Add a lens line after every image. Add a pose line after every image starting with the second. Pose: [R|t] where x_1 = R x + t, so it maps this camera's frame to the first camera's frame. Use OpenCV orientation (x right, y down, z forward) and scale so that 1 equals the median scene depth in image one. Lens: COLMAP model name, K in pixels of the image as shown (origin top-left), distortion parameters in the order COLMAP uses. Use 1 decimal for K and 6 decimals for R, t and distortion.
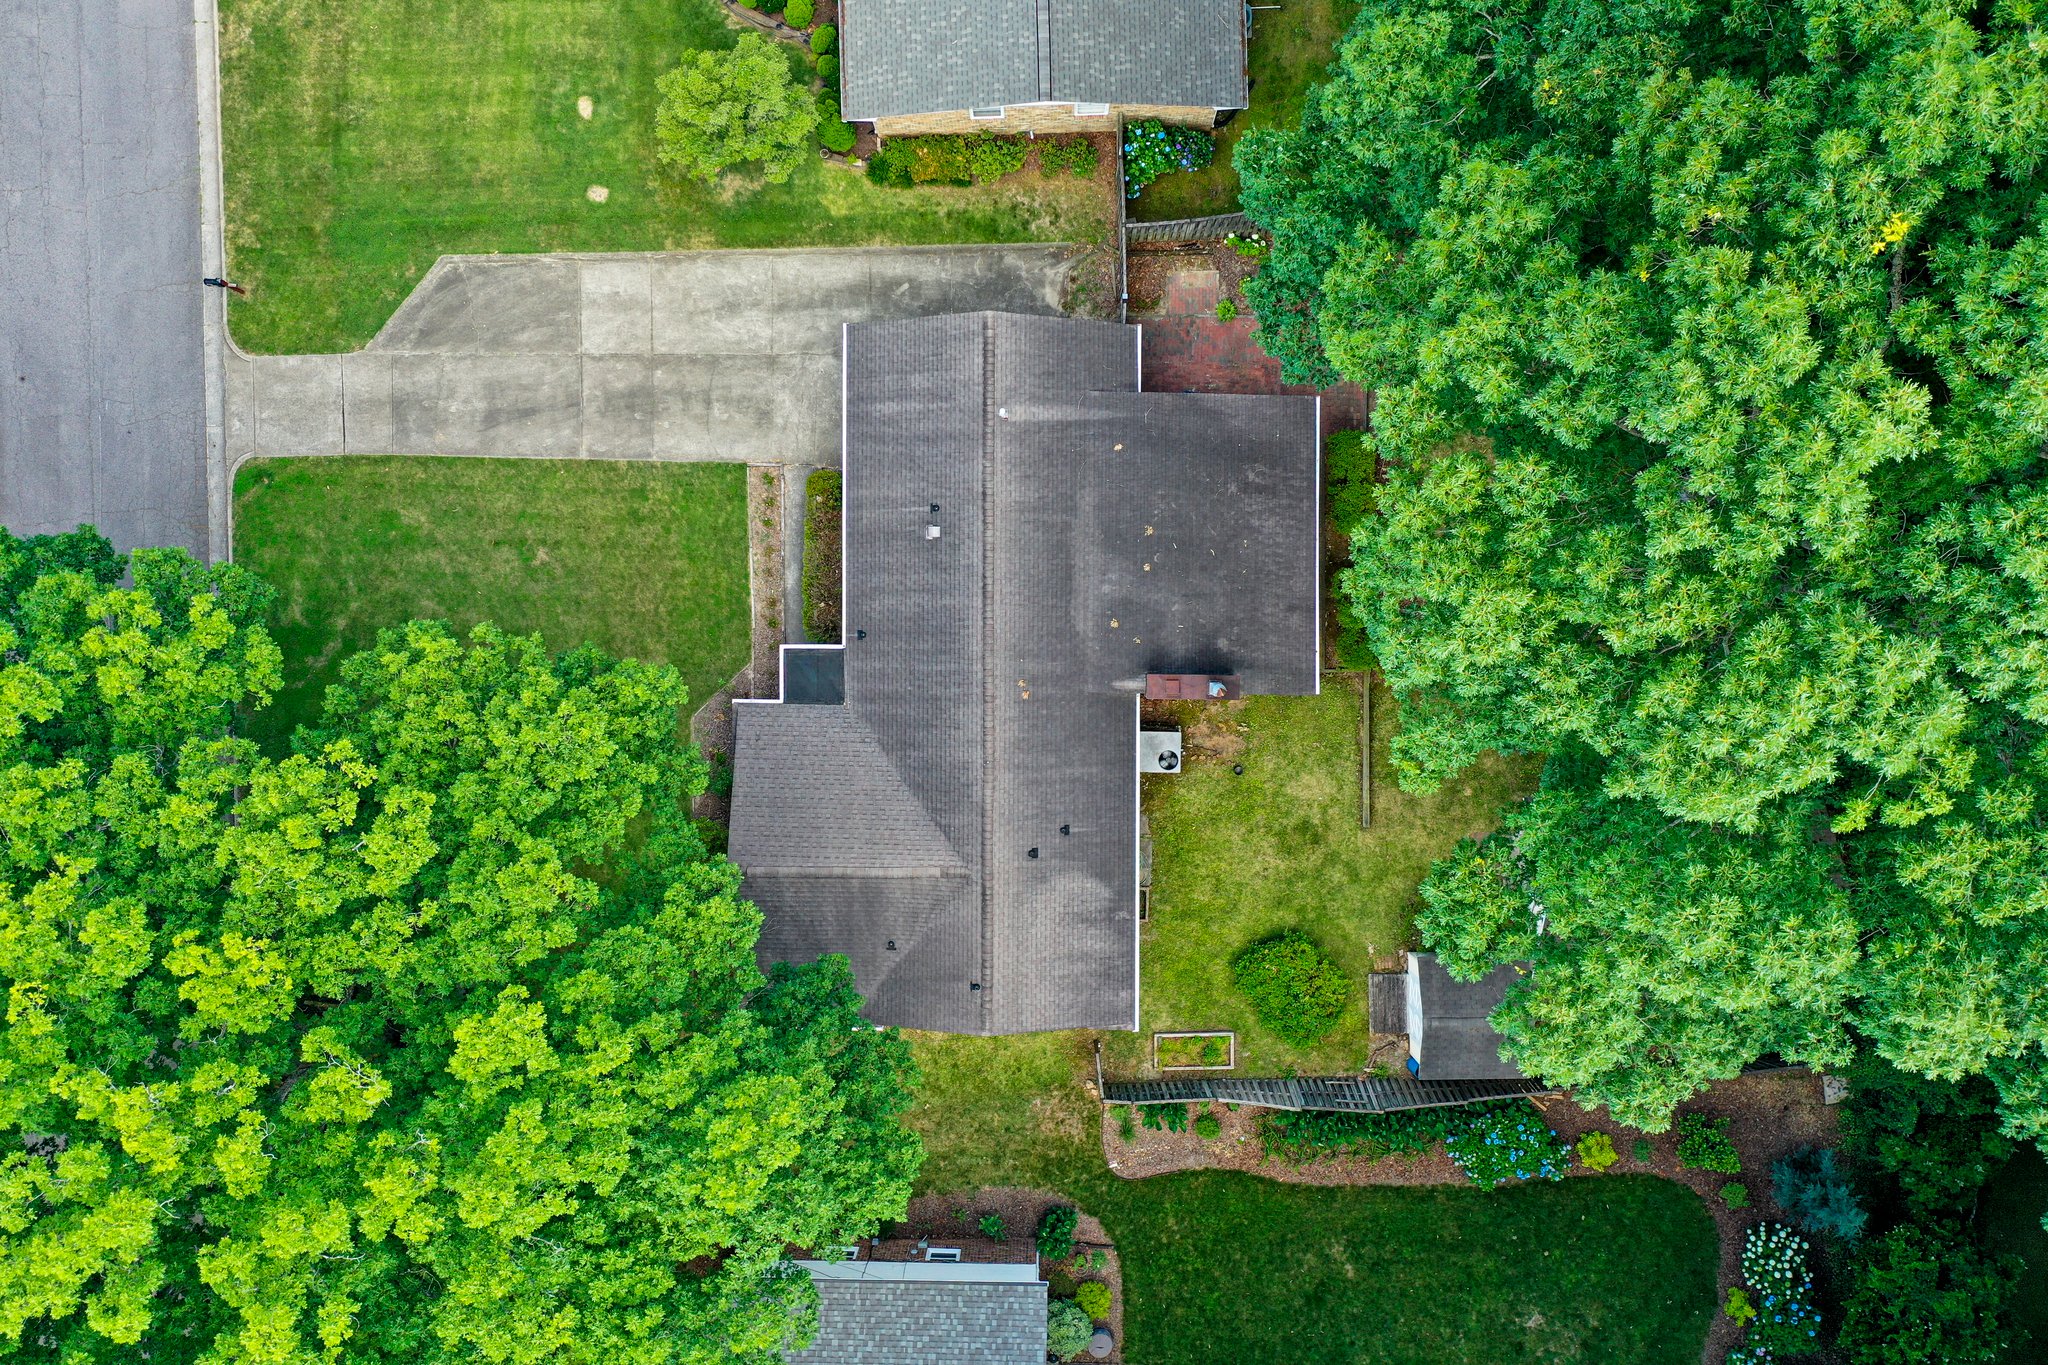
lens RADIAL K [[1627.5, 0, 1024.0], [0, 1627.5, 682.5], [0, 0, 1]] dist [0.017388, -0.002872]
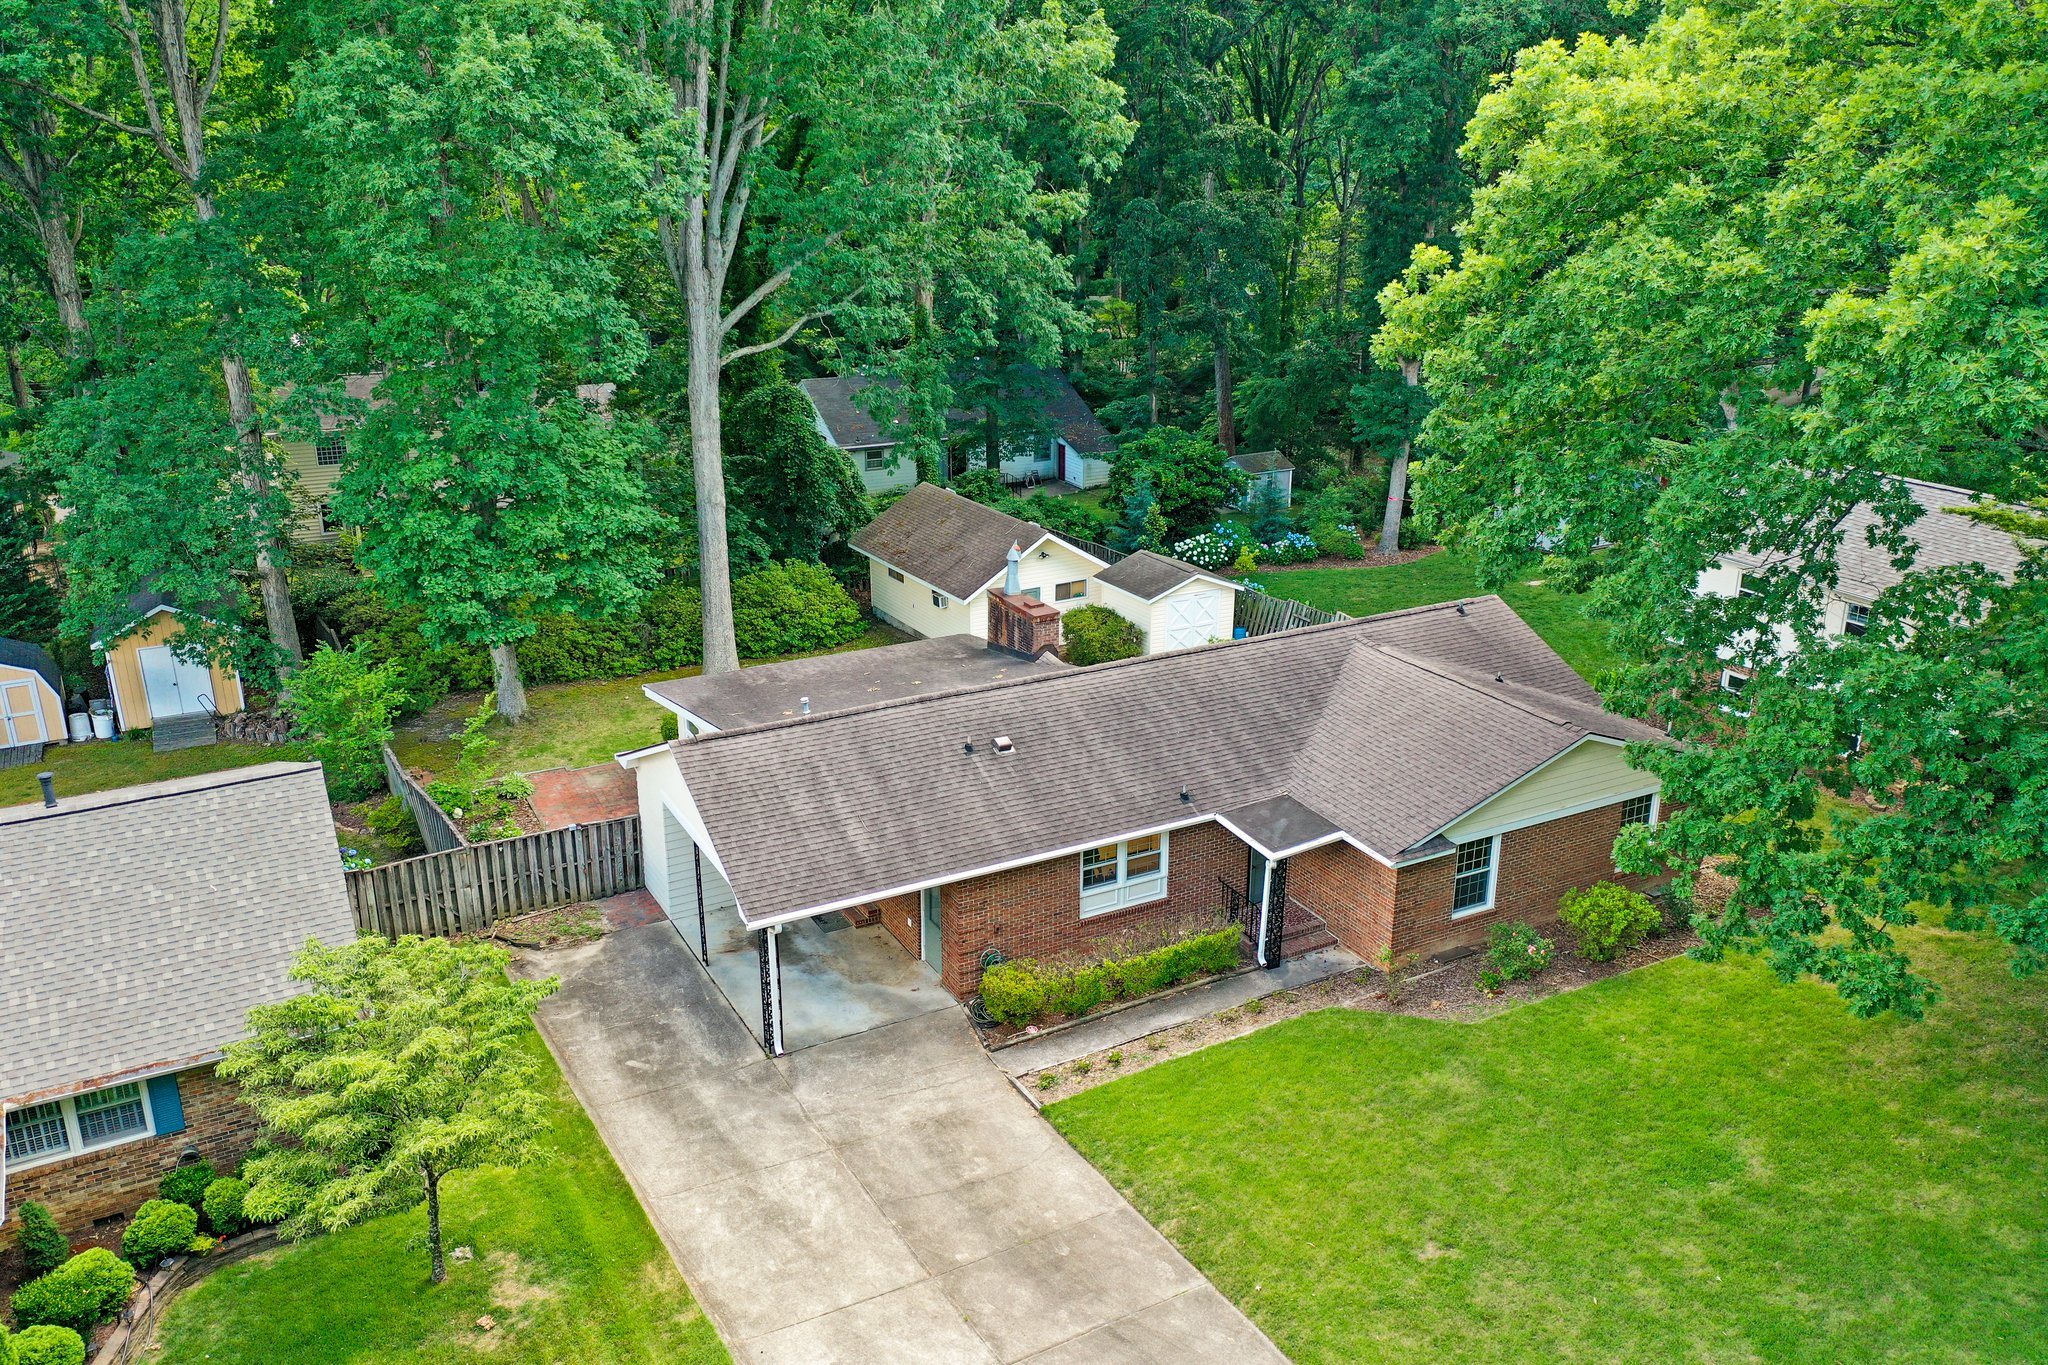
lens RADIAL K [[1627.5, 0, 1024.0], [0, 1627.5, 682.5], [0, 0, 1]] dist [0.017388, -0.002872]
pose [[-0.473533, -0.280609, 0.834880, -0.578606], [0.880638, -0.167622, 0.443147, -0.355034], [0.015593, 0.945072, 0.326489, 0.696273]]
